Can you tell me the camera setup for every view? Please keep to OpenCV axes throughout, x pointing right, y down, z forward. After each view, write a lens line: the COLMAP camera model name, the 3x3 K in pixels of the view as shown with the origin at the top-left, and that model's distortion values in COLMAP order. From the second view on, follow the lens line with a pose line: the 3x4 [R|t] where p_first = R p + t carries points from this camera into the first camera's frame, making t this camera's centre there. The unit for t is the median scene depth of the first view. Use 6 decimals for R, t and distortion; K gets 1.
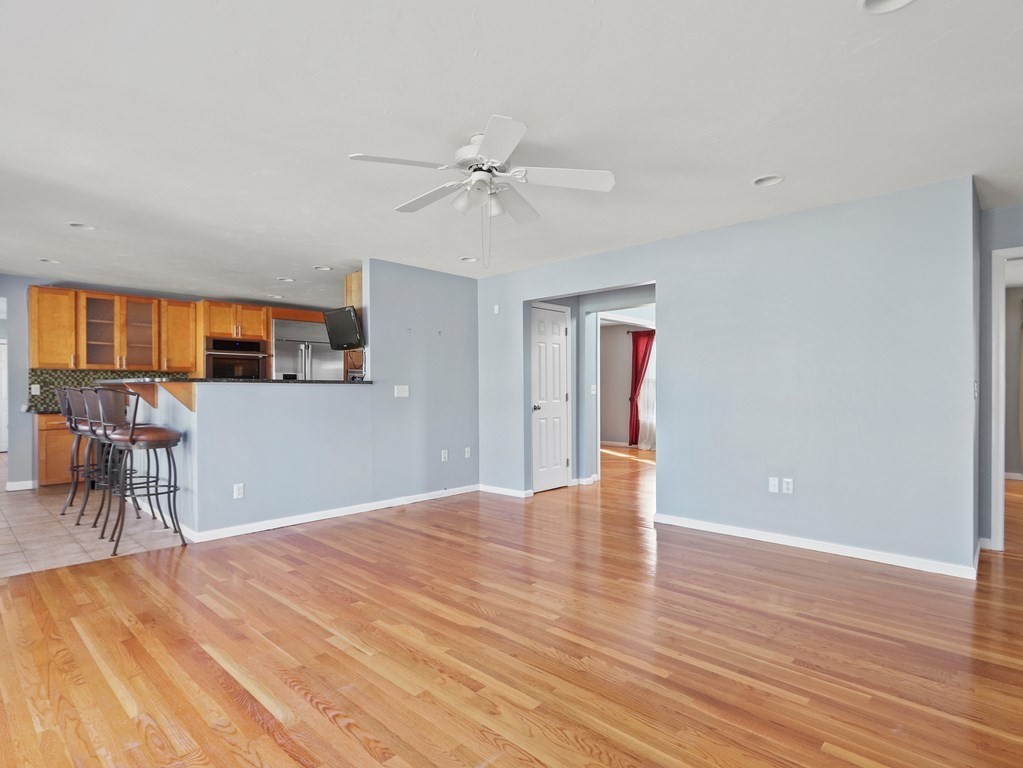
lens RADIAL K [[534.7, 0, 523.3], [0, 534.7, 390.1], [0, 0, 1]] dist [-0.001792, -0.000453]
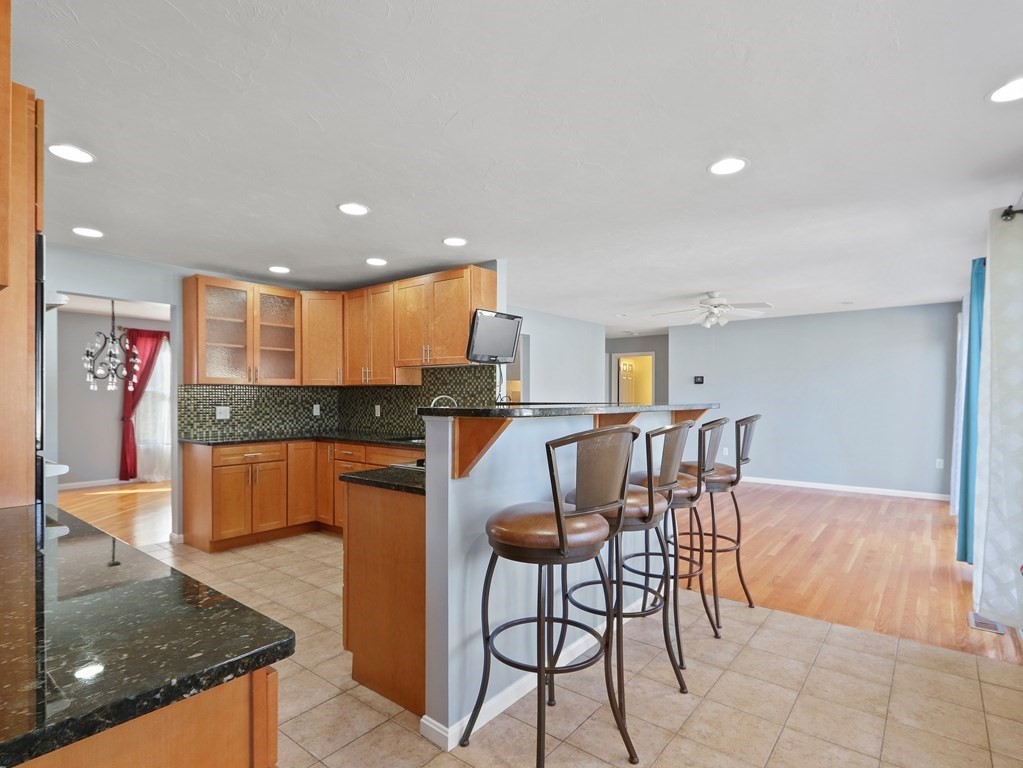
lens RADIAL K [[538.3, 0, 501.9], [0, 538.3, 395.5], [0, 0, 1]] dist [-0.002763, 0.000474]
pose [[-0.052406, 0.003361, 0.998620, -0.590393], [0.002597, 0.999991, -0.003229, -0.011885], [-0.998622, 0.002424, -0.052414, 0.527886]]
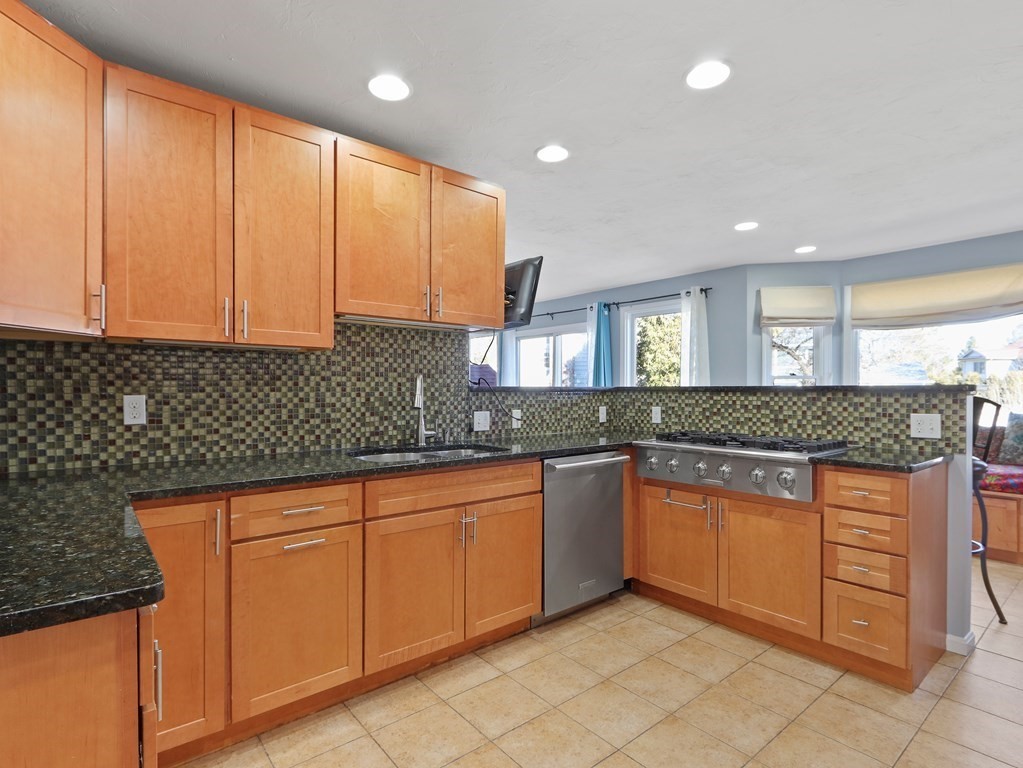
lens RADIAL K [[534.7, 0, 523.3], [0, 534.7, 390.1], [0, 0, 1]] dist [-0.001792, -0.000453]
pose [[-0.992044, -0.000225, 0.125888, -0.212788], [0.000320, 0.999991, 0.004311, -0.006991], [-0.125888, 0.004317, -0.992035, 0.814661]]
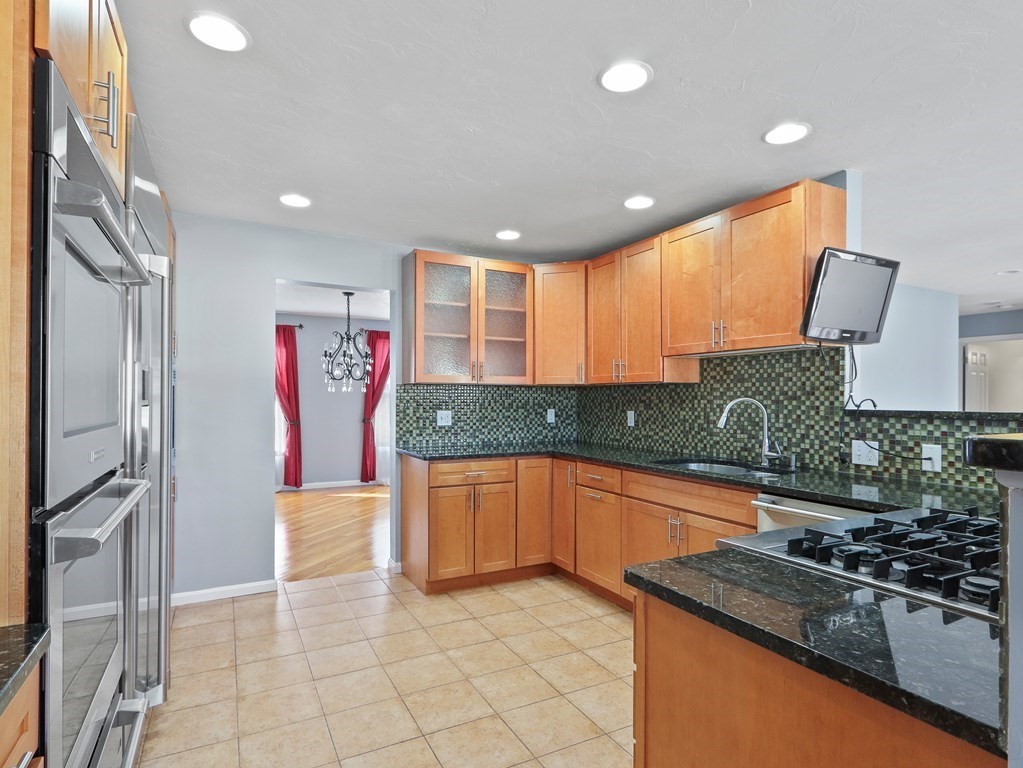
lens RADIAL K [[538.3, 0, 501.9], [0, 538.3, 395.5], [0, 0, 1]] dist [-0.002763, 0.000474]
pose [[0.345677, 0.009034, 0.938310, -0.449892], [-0.002069, 0.999959, -0.008865, -0.011970], [-0.938351, 0.001123, 0.345681, 0.576391]]
